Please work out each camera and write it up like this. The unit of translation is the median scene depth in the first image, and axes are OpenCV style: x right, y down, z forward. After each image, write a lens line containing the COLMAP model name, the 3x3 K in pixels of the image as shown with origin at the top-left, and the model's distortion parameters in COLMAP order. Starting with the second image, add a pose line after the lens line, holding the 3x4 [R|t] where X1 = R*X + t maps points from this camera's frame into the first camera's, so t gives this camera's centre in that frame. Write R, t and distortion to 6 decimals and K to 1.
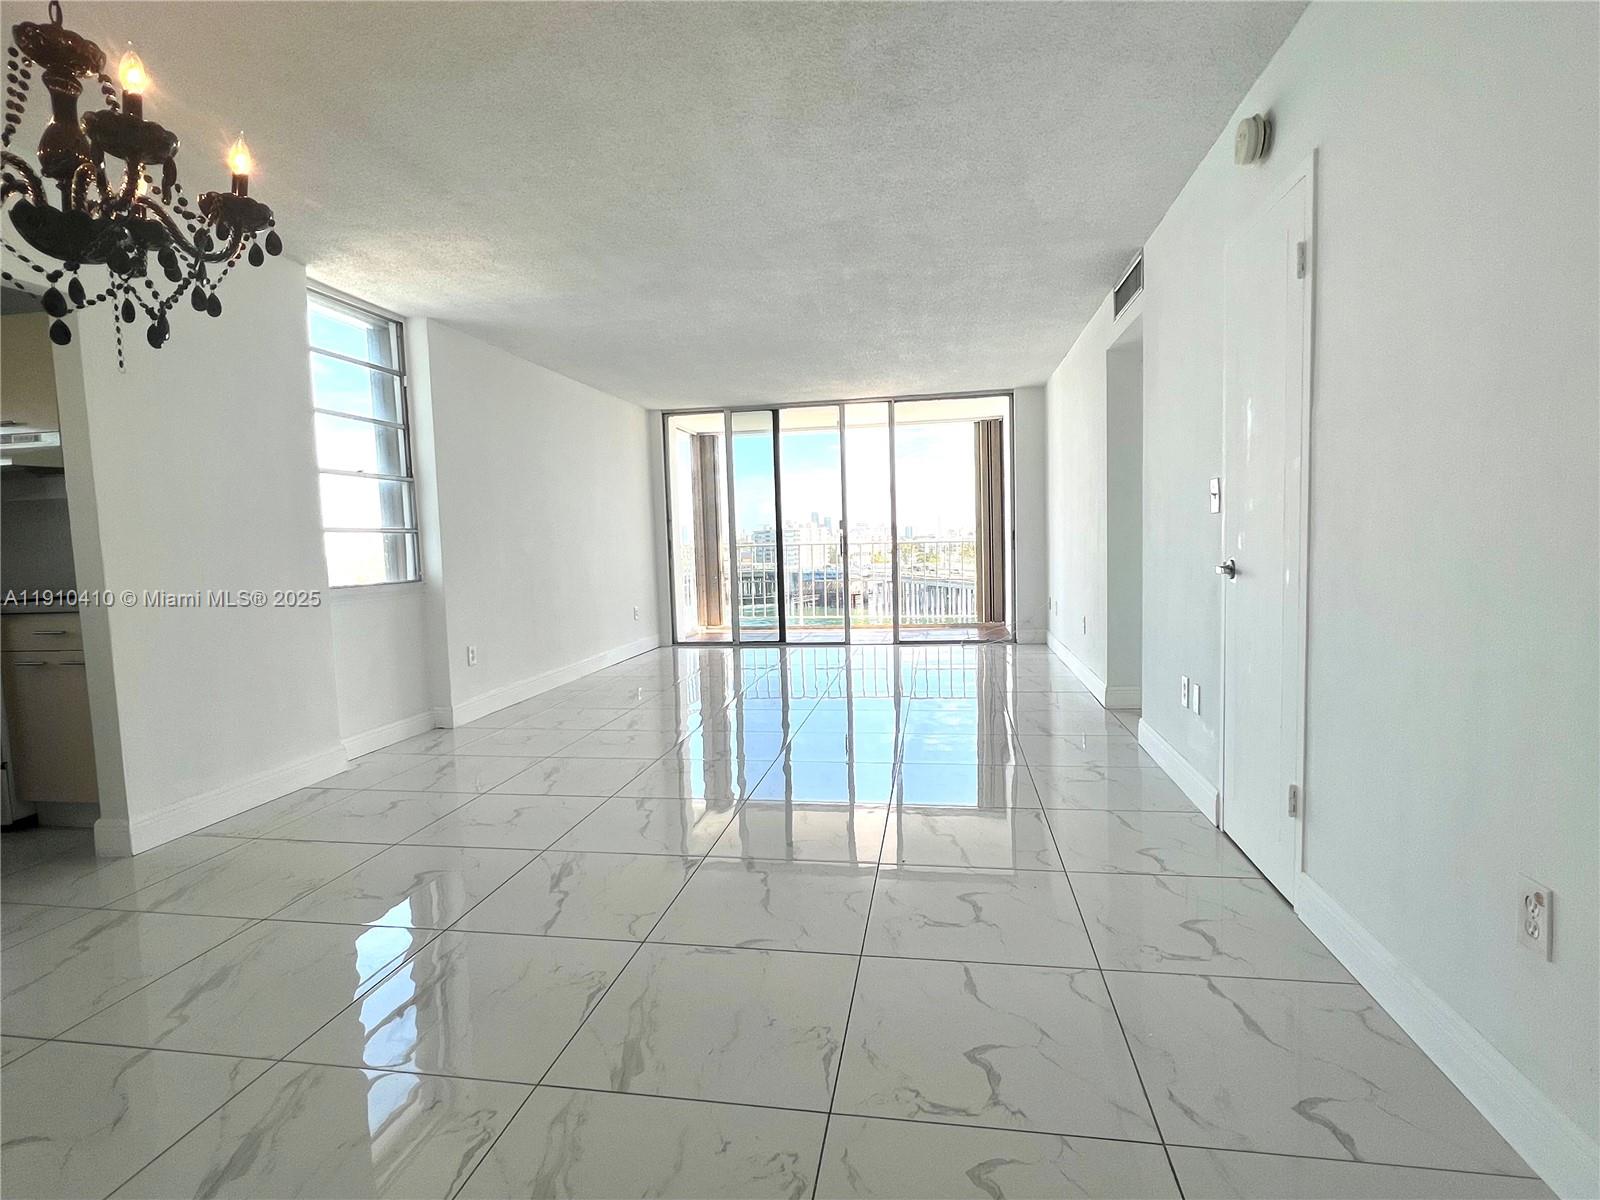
lens RADIAL K [[815.0, 0, 798.7], [0, 815.0, 604.4], [0, 0, 1]] dist [-0.000633, -0.000922]
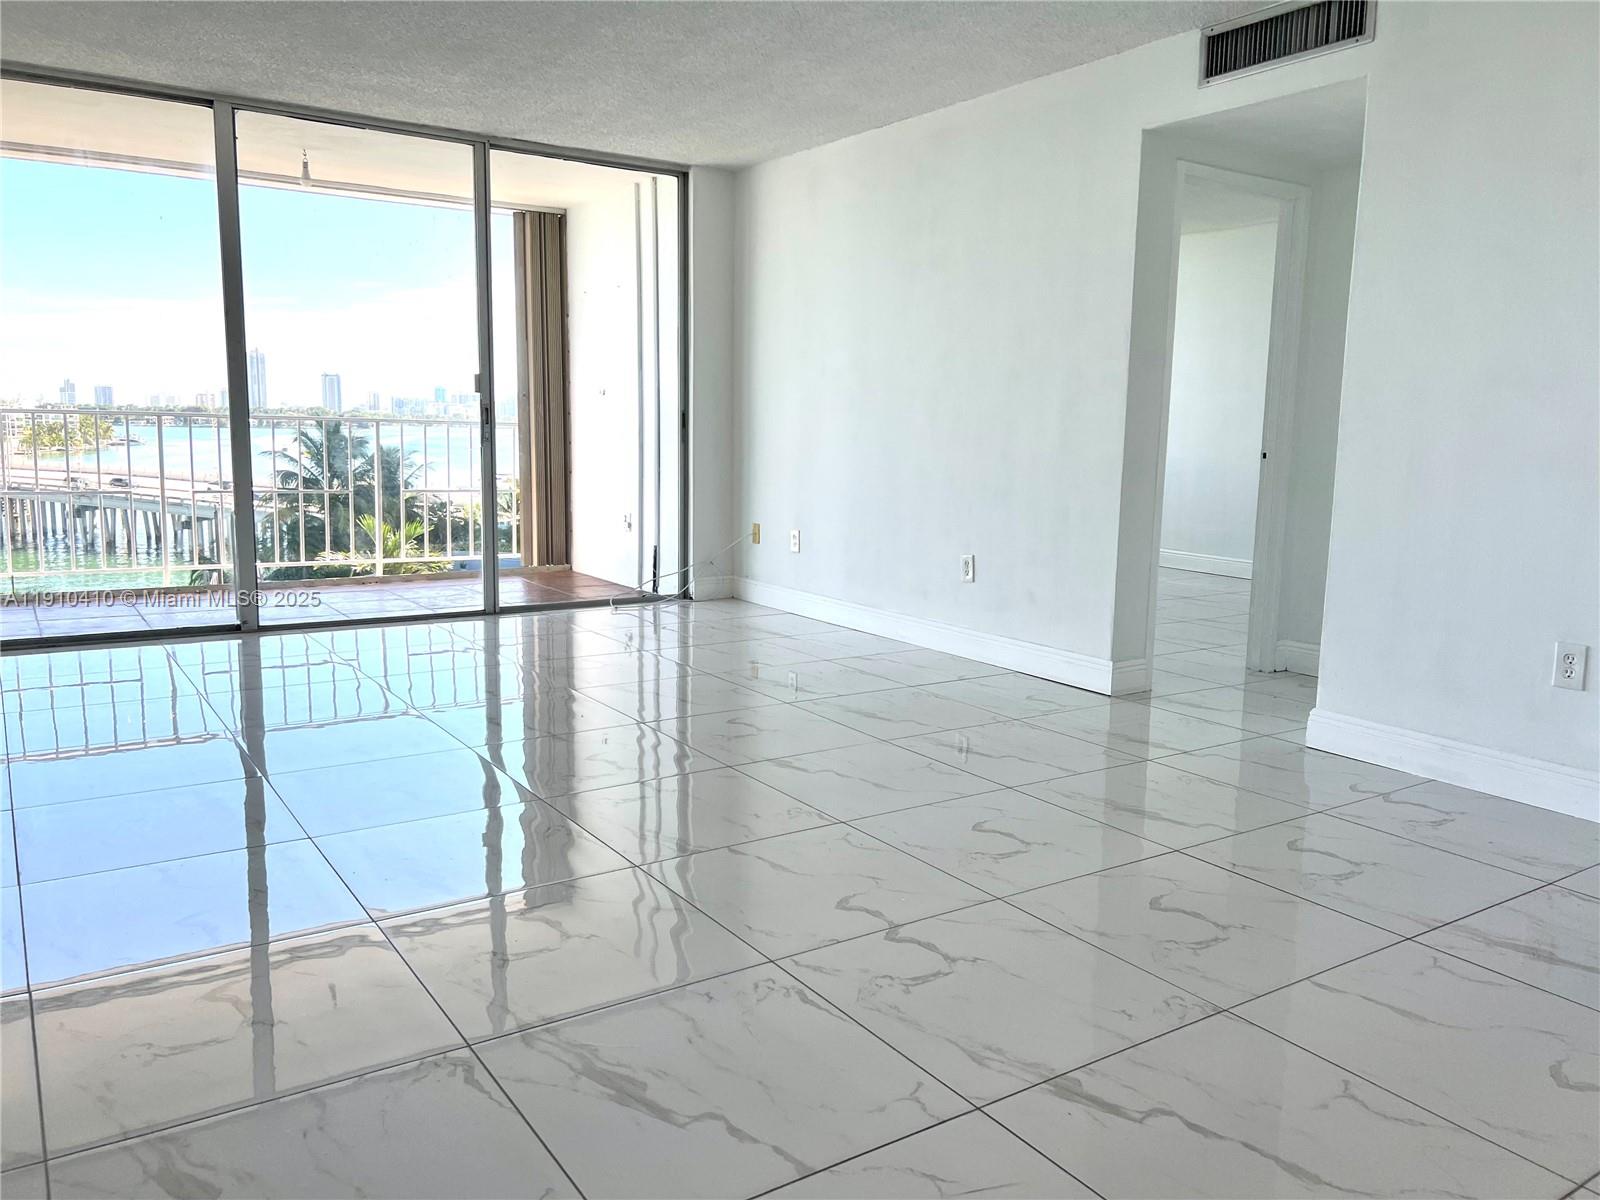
lens RADIAL K [[1199.5, 0, 804.3], [0, 1199.5, 601.8], [0, 0, 1]] dist [0.035777, -0.000914]
pose [[0.719769, -0.060153, 0.691603, -0.293669], [0.015805, 0.997401, 0.070301, -0.012348], [-0.694034, -0.039670, 0.718849, 0.307987]]
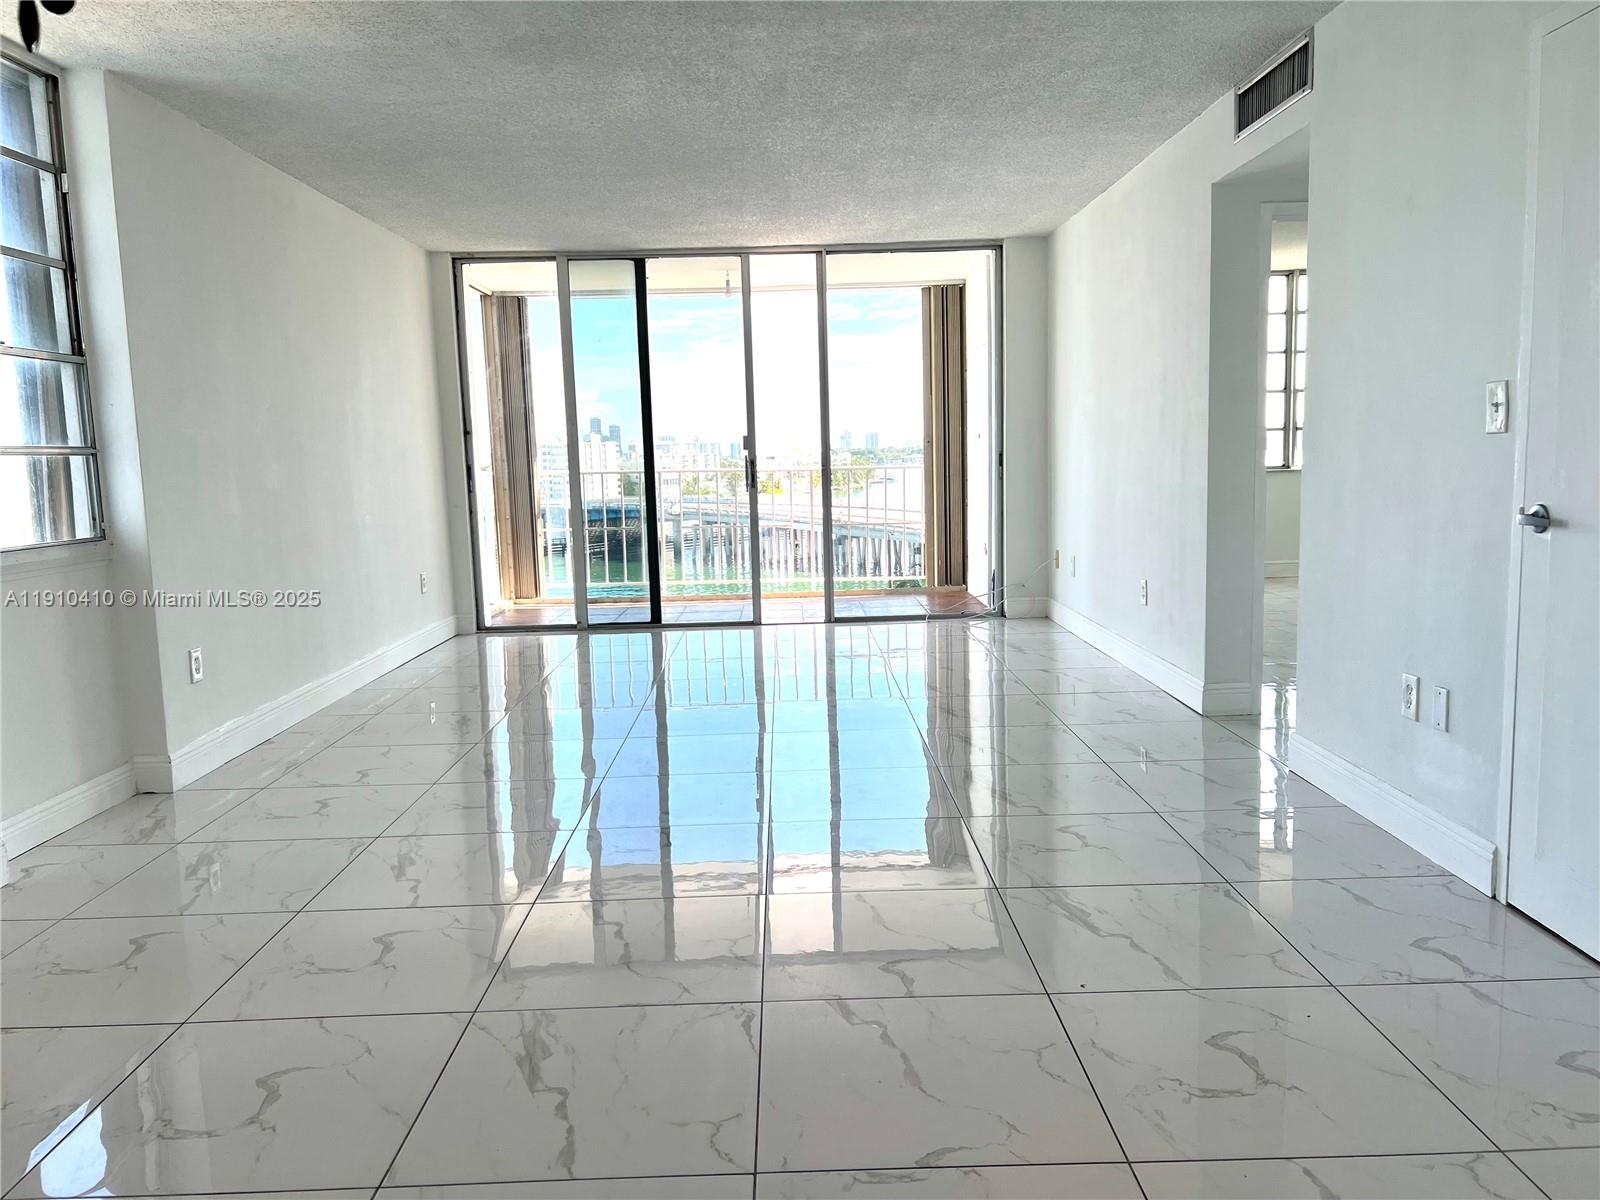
lens RADIAL K [[1196.6, 0, 797.5], [0, 1196.6, 601.5], [0, 0, 1]] dist [0.074092, -0.087760]
pose [[0.982732, -0.019407, 0.184014, -0.090836], [0.012347, 0.999146, 0.039434, -0.007910], [-0.184623, -0.036481, 0.982132, 0.046648]]
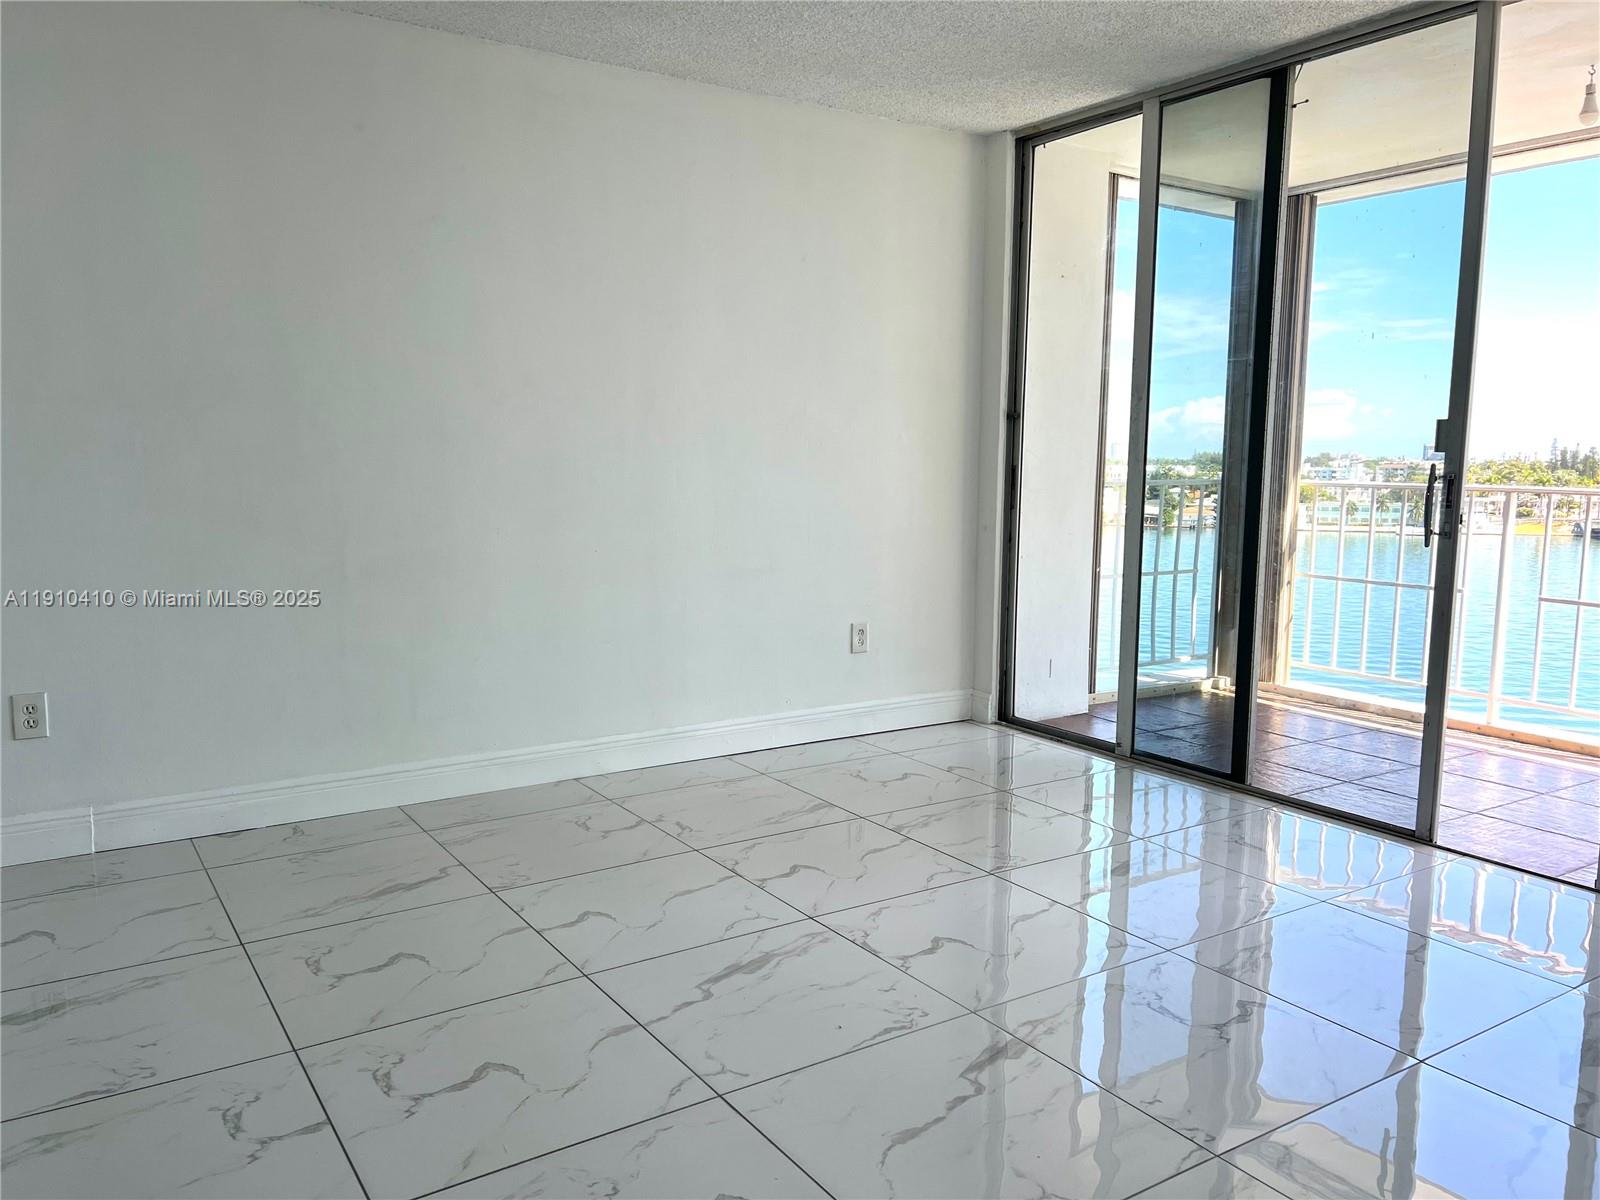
lens RADIAL K [[1206.6, 0, 804.5], [0, 1206.6, 599.7], [0, 0, 1]] dist [0.079205, -0.089538]
pose [[0.683102, 0.123564, -0.719794, 0.230236], [-0.088308, 0.992327, 0.086543, -0.060593], [0.724965, 0.004446, 0.688772, 0.562285]]
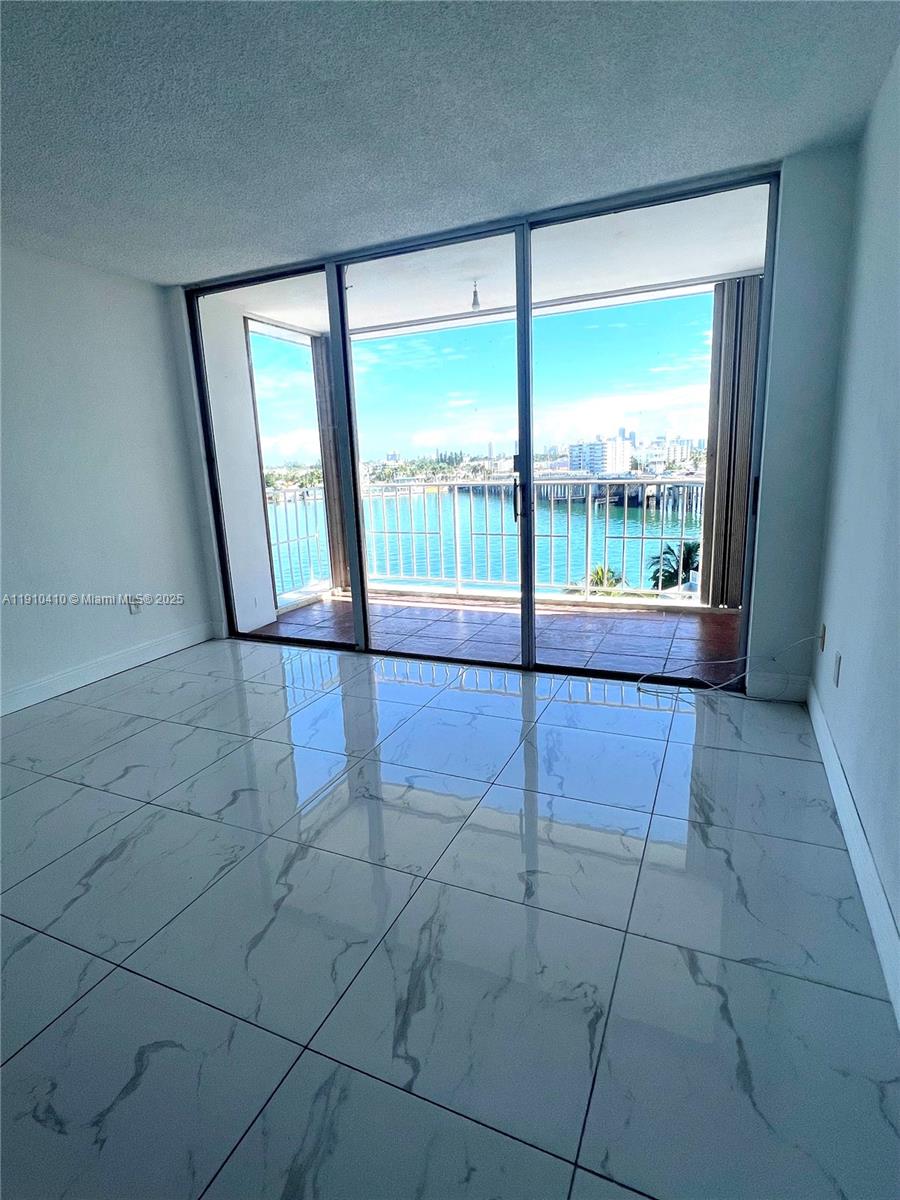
lens RADIAL K [[610.2, 0, 446.4], [0, 610.2, 598.3], [0, 0, 1]] dist [-0.000913, -0.001232]
pose [[0.967894, 0.048224, -0.246688, 0.177850], [-0.008984, 0.987434, 0.157779, -0.077368], [0.251197, -0.150497, 0.956165, 0.593834]]
